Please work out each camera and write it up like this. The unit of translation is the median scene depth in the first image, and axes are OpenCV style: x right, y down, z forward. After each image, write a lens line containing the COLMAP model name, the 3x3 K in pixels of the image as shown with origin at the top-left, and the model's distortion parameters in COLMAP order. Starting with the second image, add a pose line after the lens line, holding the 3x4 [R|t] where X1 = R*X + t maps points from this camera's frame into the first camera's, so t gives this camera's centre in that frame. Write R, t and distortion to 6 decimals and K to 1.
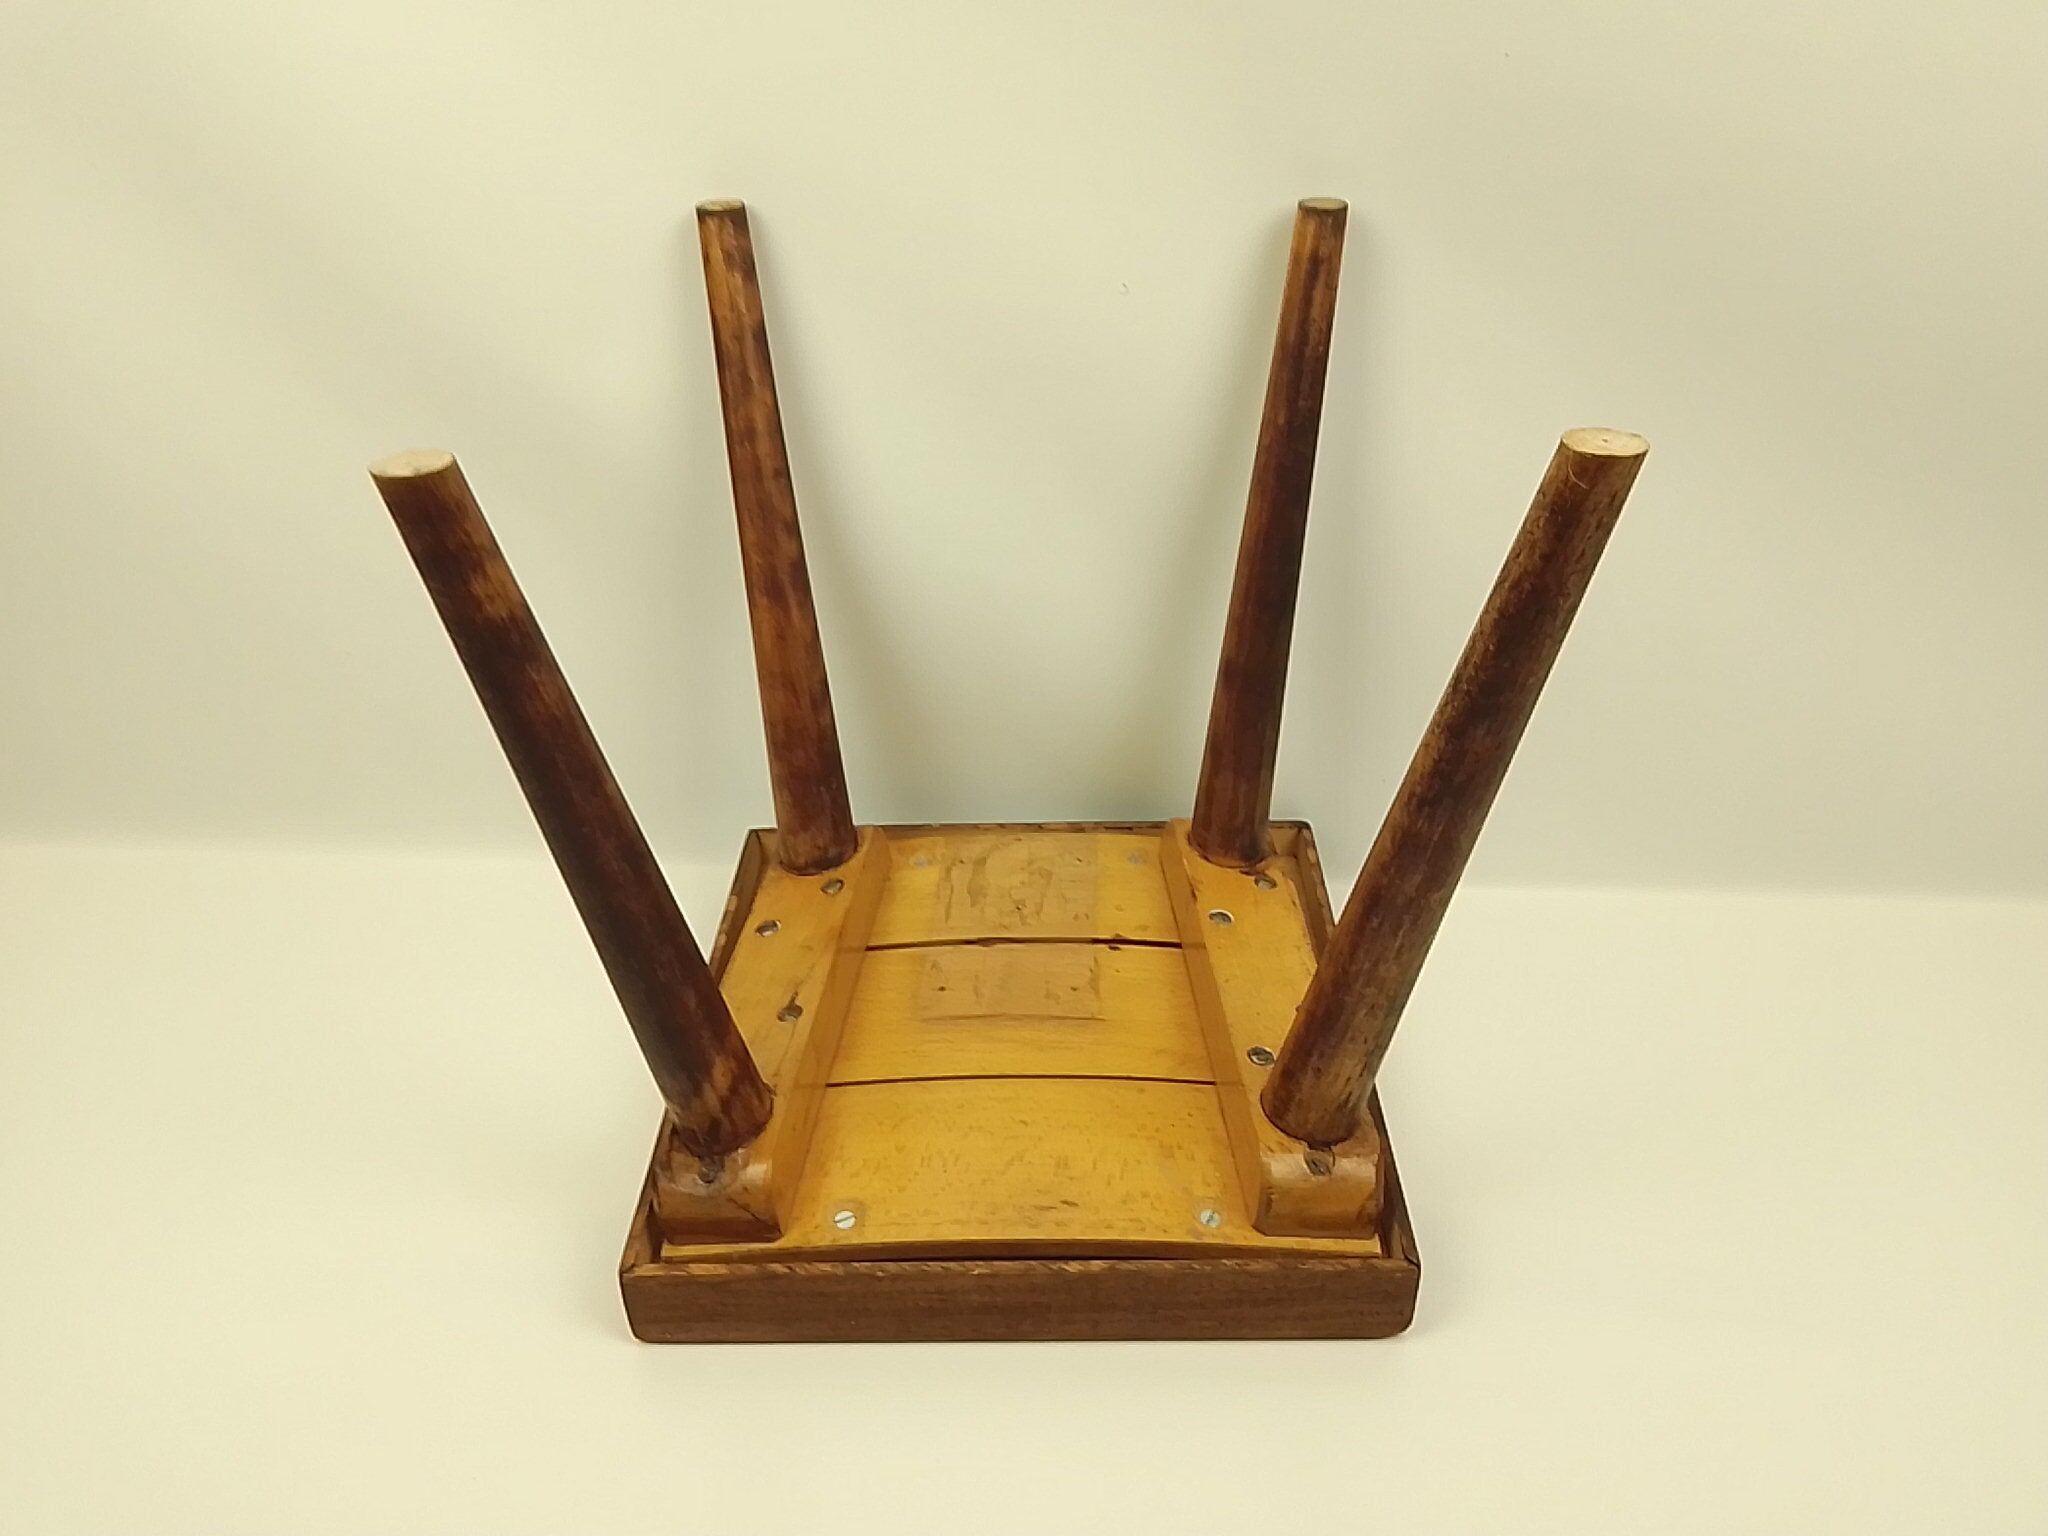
lens RADIAL K [[1536.9, 0, 1024.0], [0, 1536.9, 768.0], [0, 0, 1]] dist [0.047838, -0.125288]
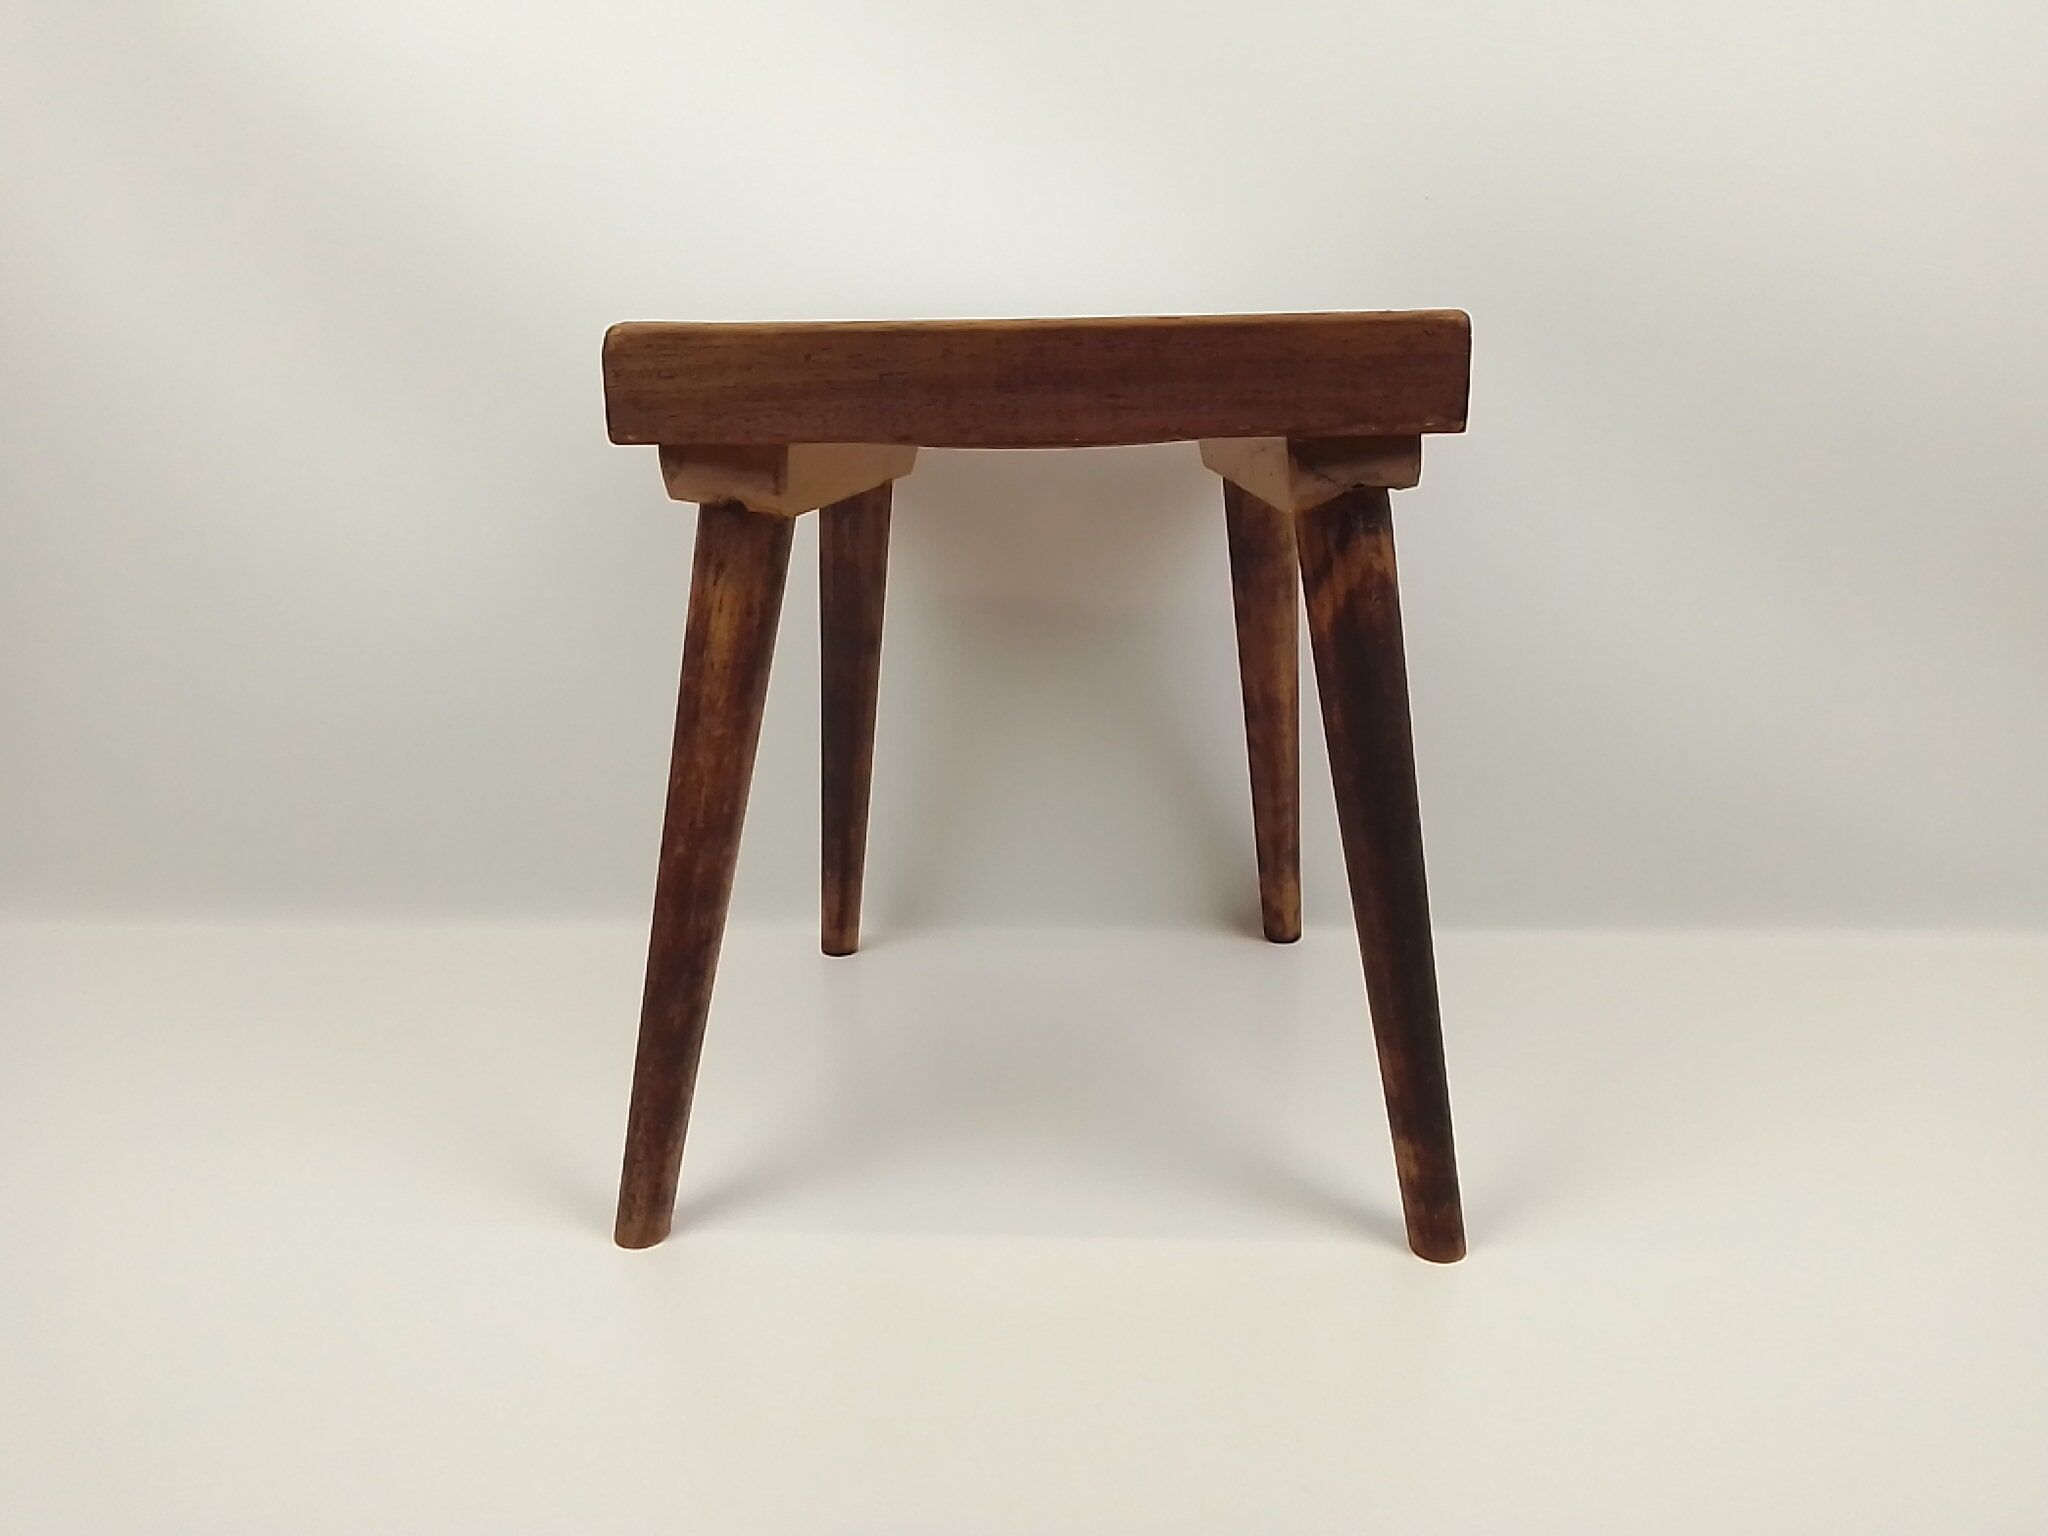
lens RADIAL K [[1588.6, 0, 1029.9], [0, 1588.6, 765.2], [0, 0, 1]] dist [0.056719, -0.142973]
pose [[-0.997999, -0.027380, 0.057000, -0.053382], [-0.023574, -0.675323, -0.737145, 0.758509], [0.058677, -0.737013, 0.673326, 0.166763]]
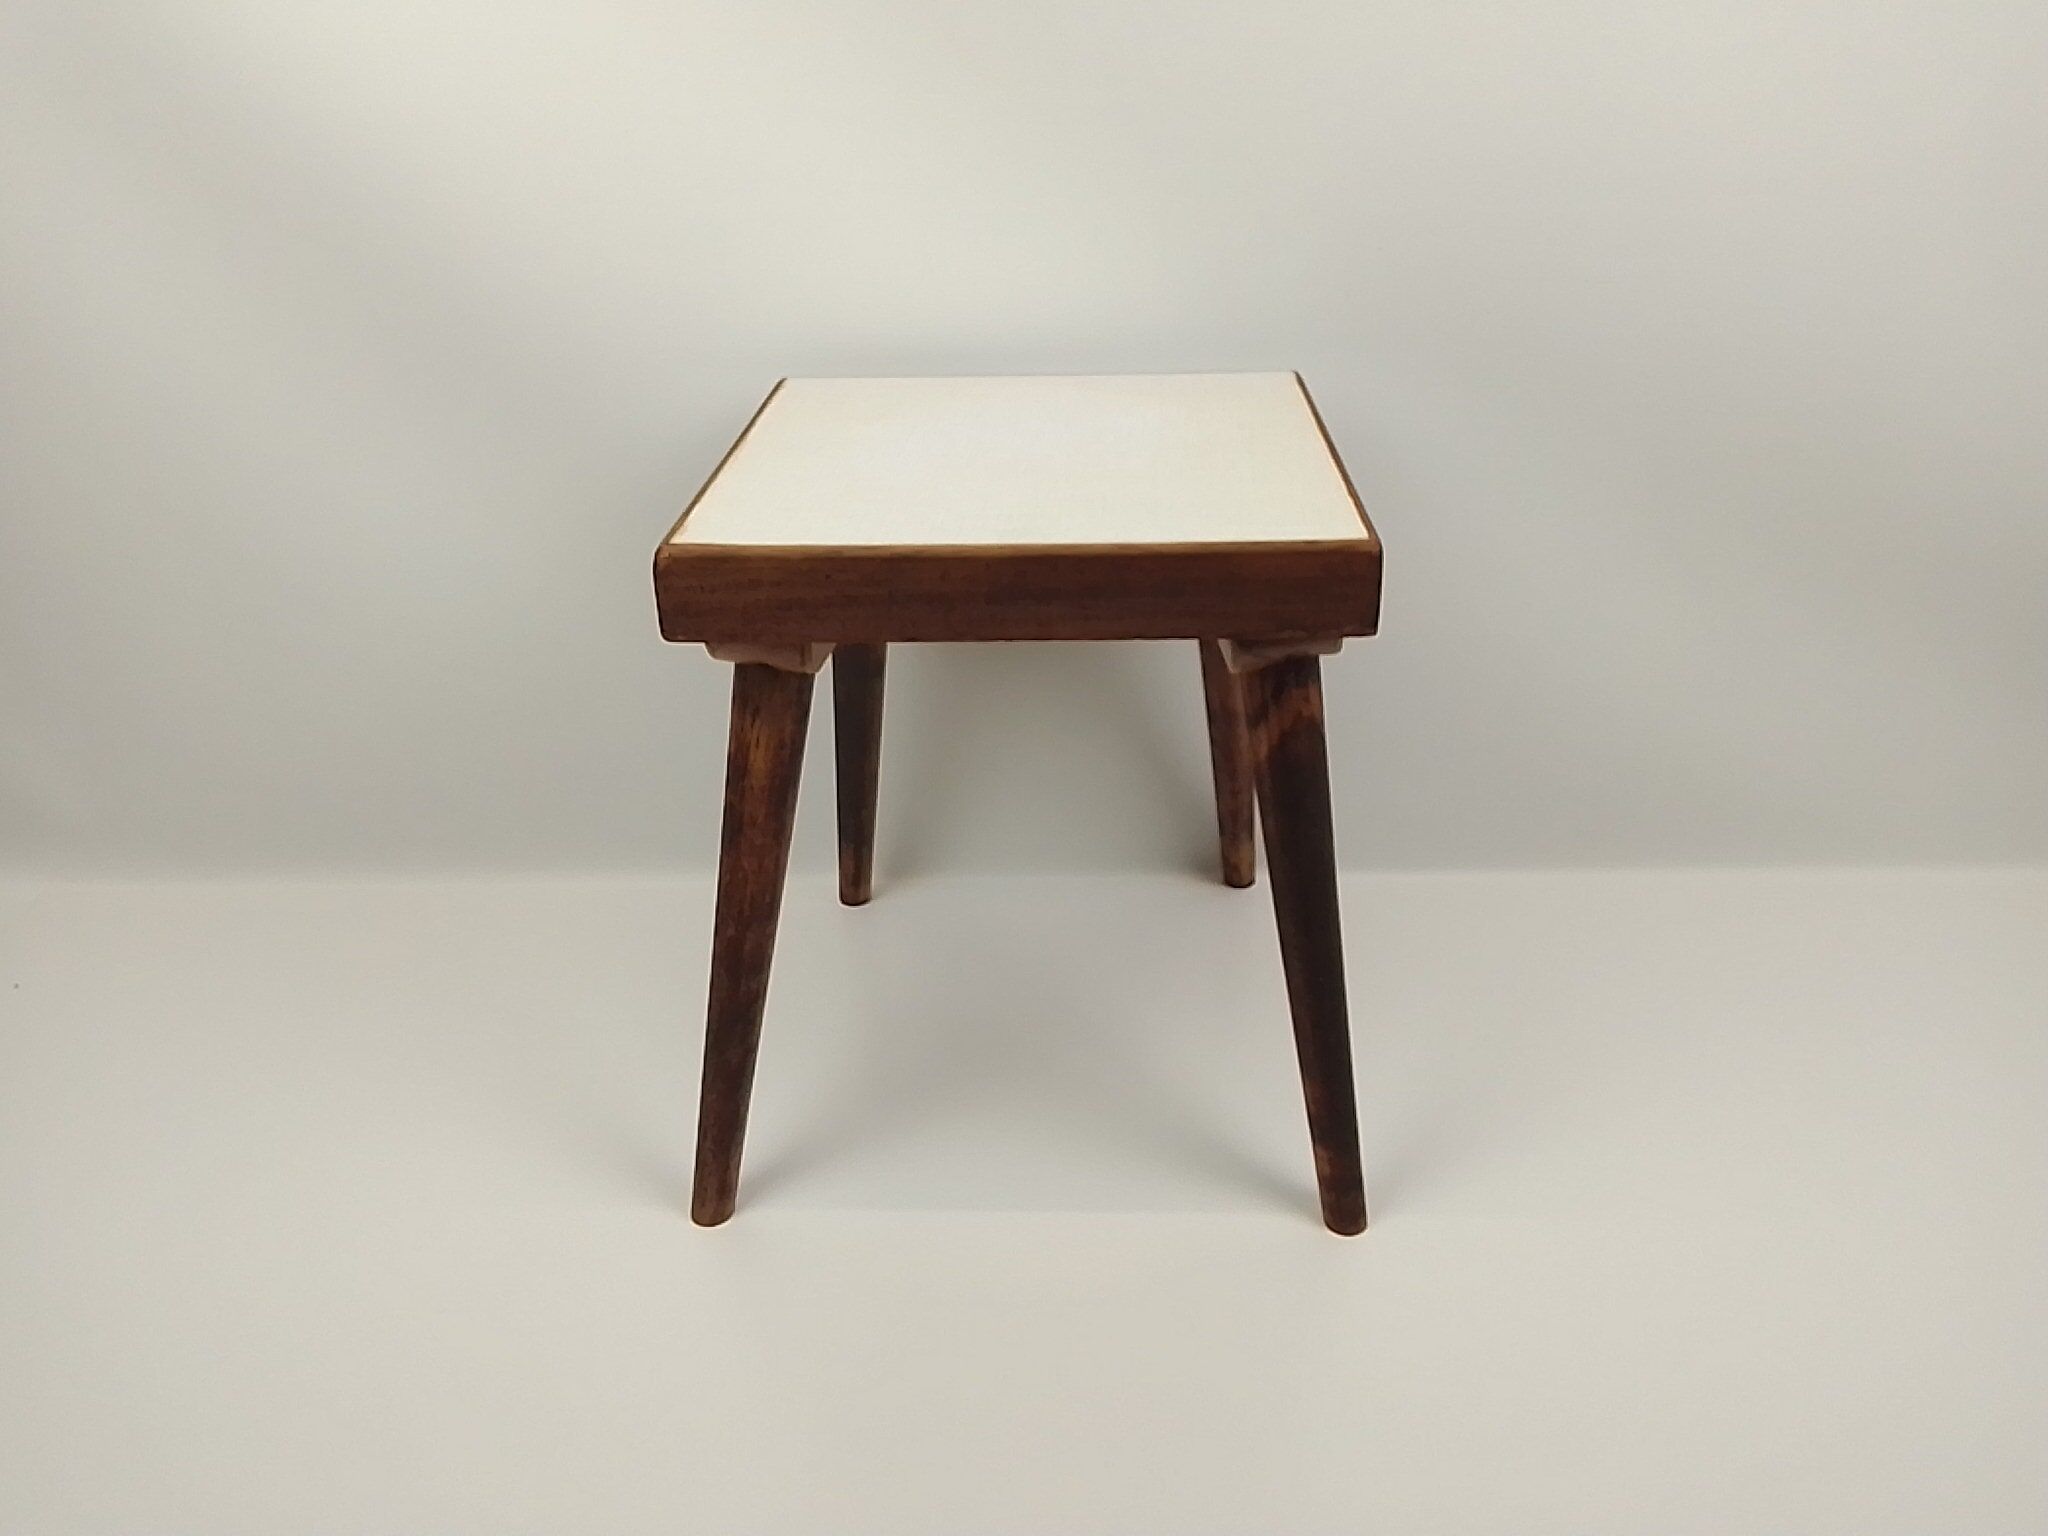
lens RADIAL K [[1588.6, 0, 1029.9], [0, 1588.6, 765.2], [0, 0, 1]] dist [0.056719, -0.142973]
pose [[-0.998575, -0.026990, 0.046048, -0.058648], [-0.025213, -0.521881, -0.852646, 1.060774], [0.047045, -0.852591, 0.520456, 0.264557]]
